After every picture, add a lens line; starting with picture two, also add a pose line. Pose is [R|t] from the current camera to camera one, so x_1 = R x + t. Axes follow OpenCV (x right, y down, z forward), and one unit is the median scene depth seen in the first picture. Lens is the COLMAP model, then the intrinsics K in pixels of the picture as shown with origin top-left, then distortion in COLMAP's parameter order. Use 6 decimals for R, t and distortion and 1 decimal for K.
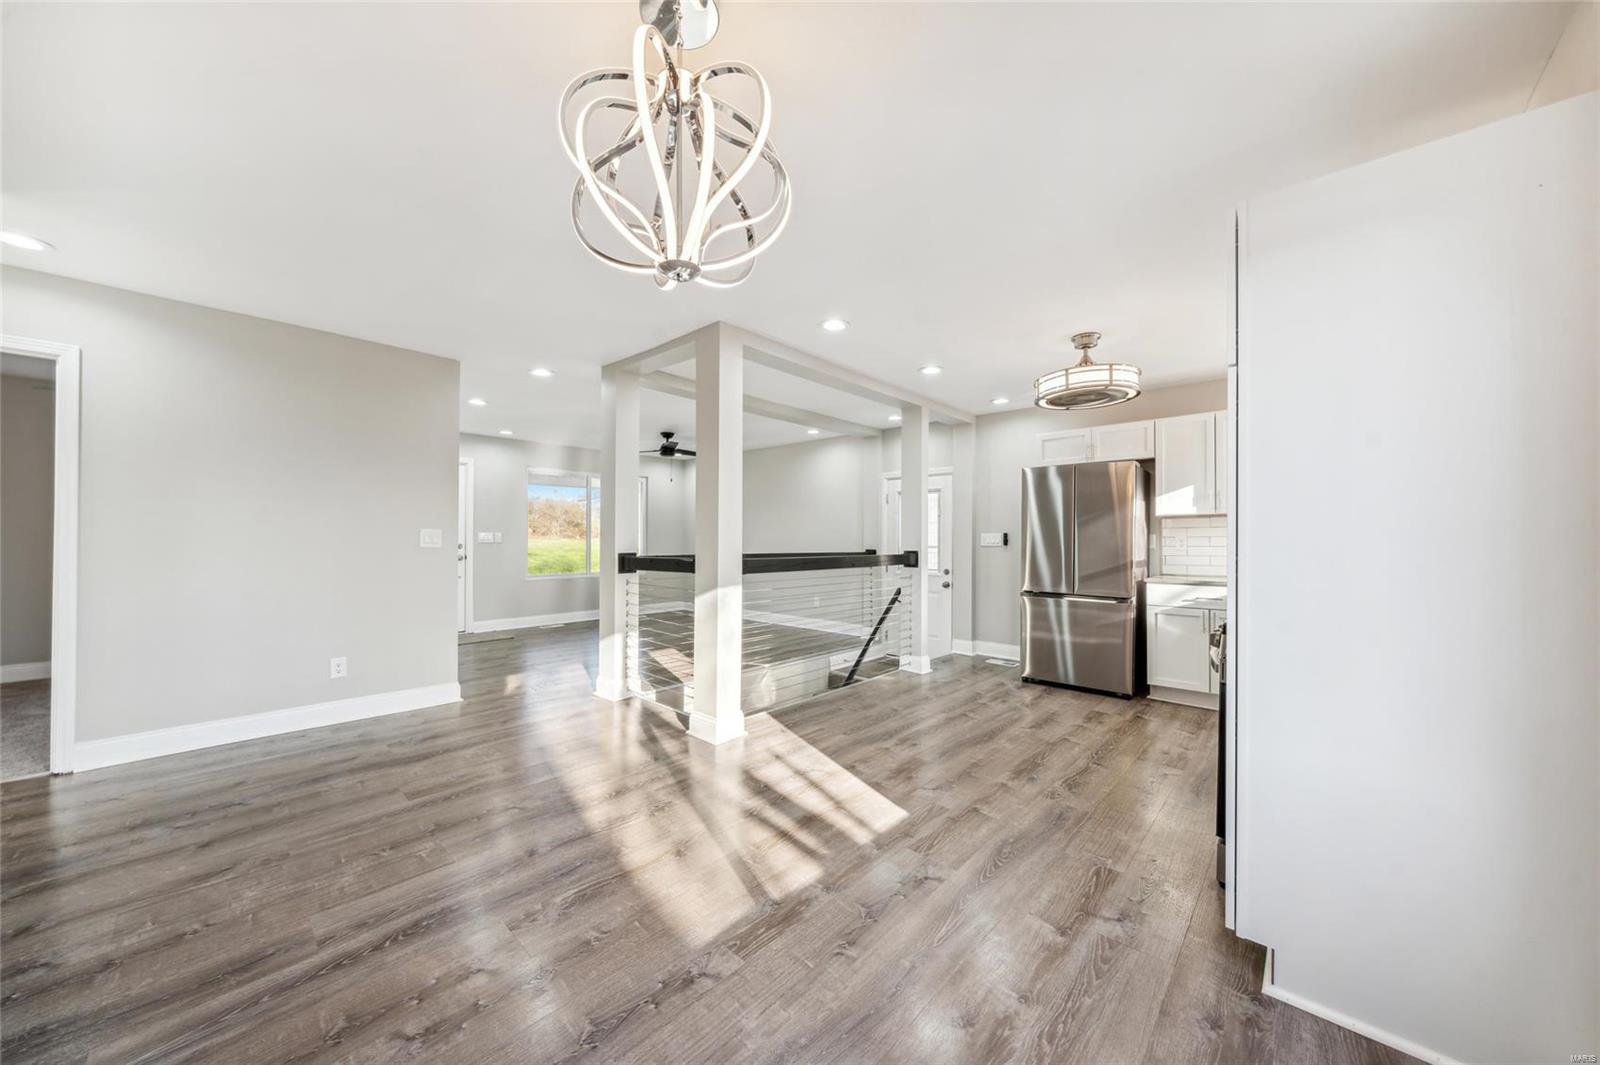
lens RADIAL K [[555.6, 0, 799.4], [0, 555.6, 535.6], [0, 0, 1]] dist [0.001098, 0.000006]
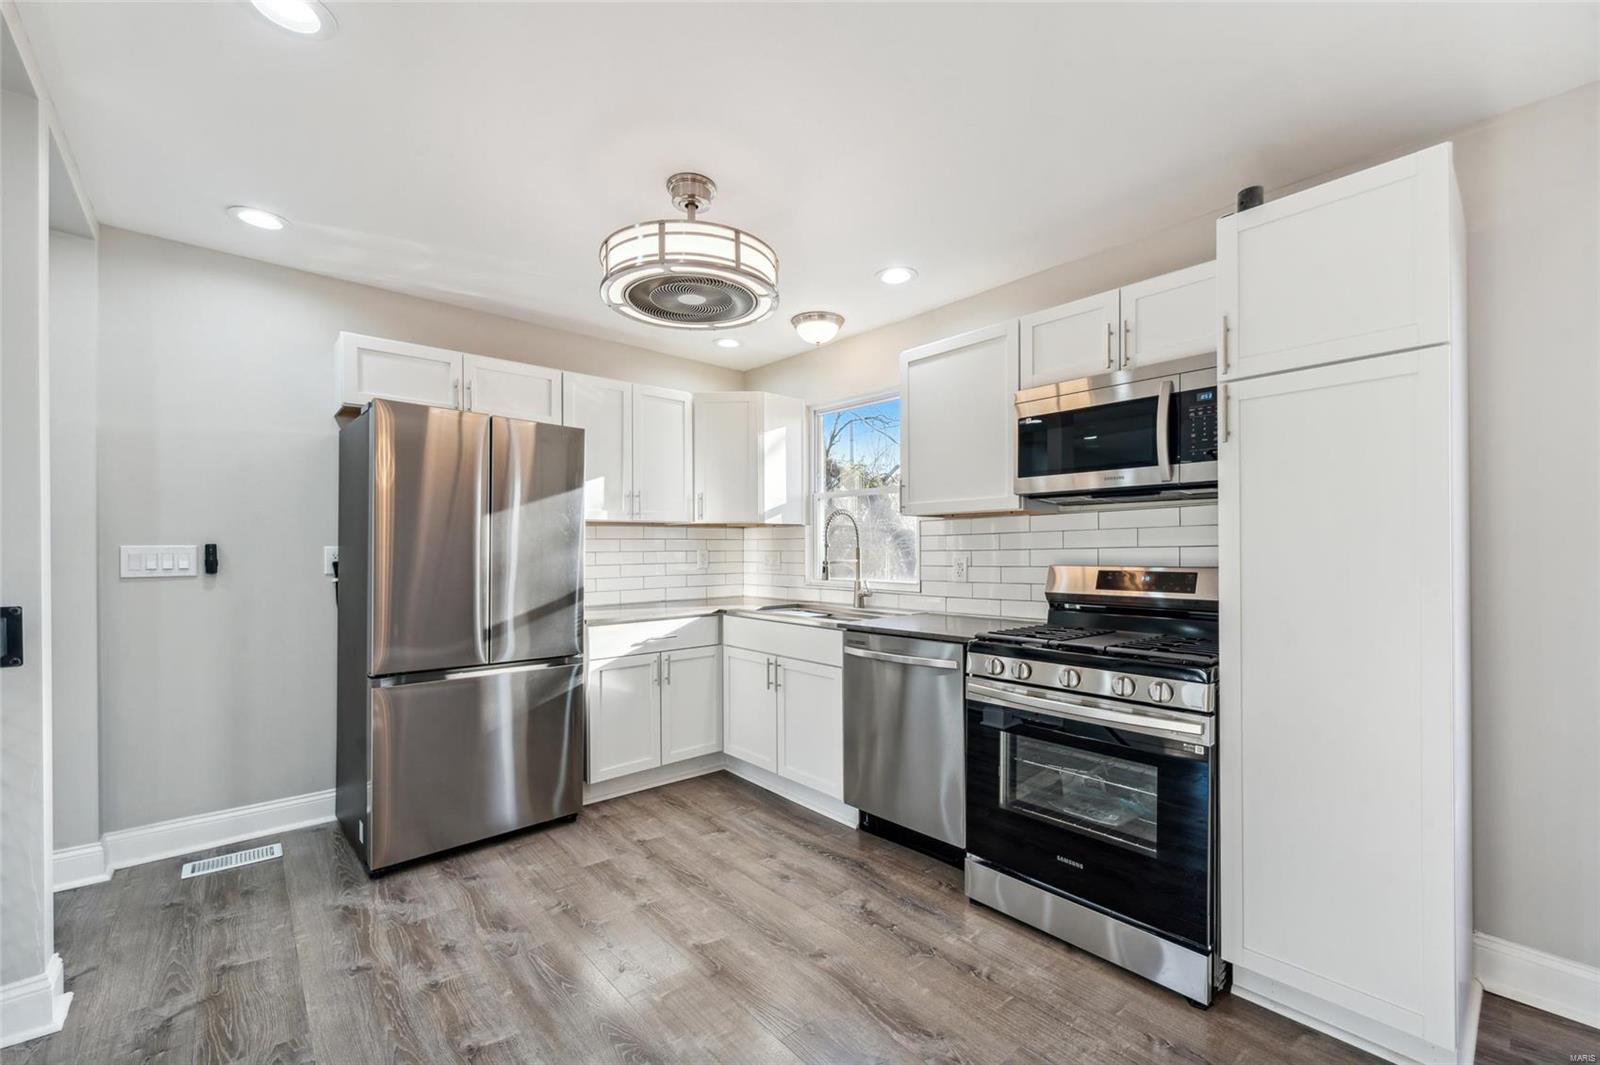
lens RADIAL K [[648.8, 0, 798.5], [0, 648.8, 557.6], [0, 0, 1]] dist [-0.000317, -0.000410]
pose [[0.105938, -0.009198, 0.994330, -0.081619], [0.000015, 0.999957, 0.009249, 0.001504], [-0.994373, -0.000965, 0.105934, 0.685308]]
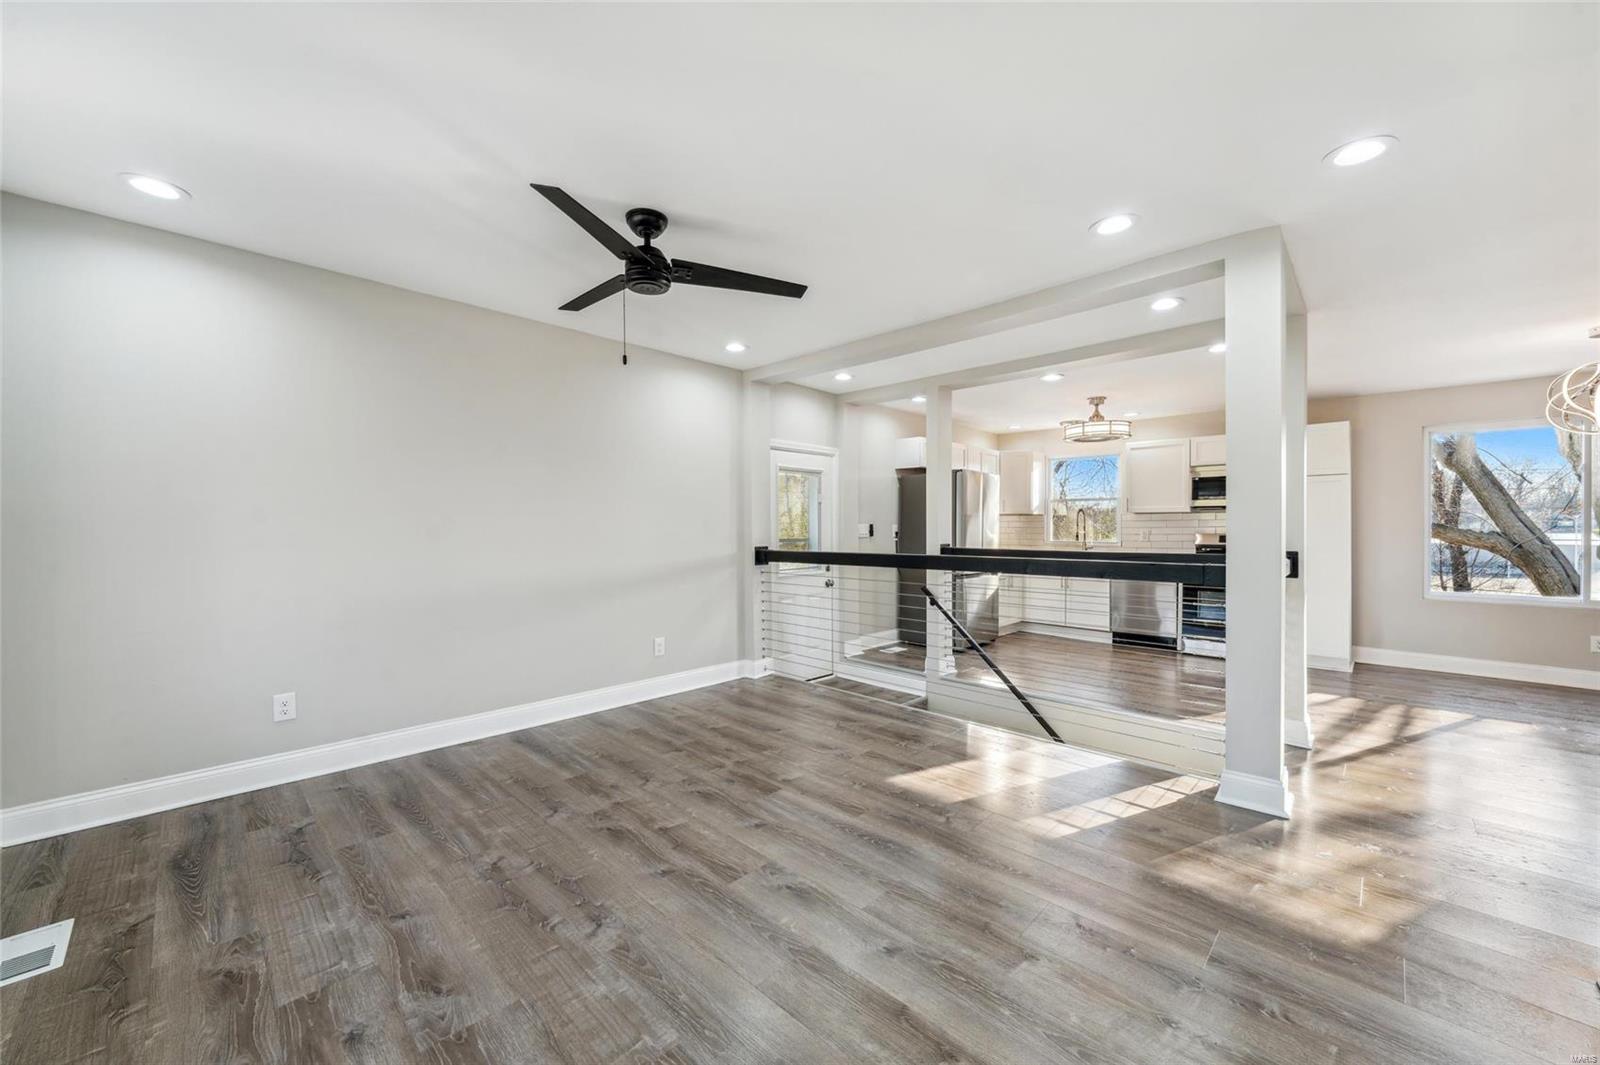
lens RADIAL K [[603.7, 0, 799.7], [0, 603.7, 530.1], [0, 0, 1]] dist [0.001922, -0.000016]
pose [[0.017764, -0.001166, 0.999842, -0.957367], [-0.002795, 0.999995, 0.001215, 0.007753], [-0.999838, -0.002817, 0.017760, 1.477172]]
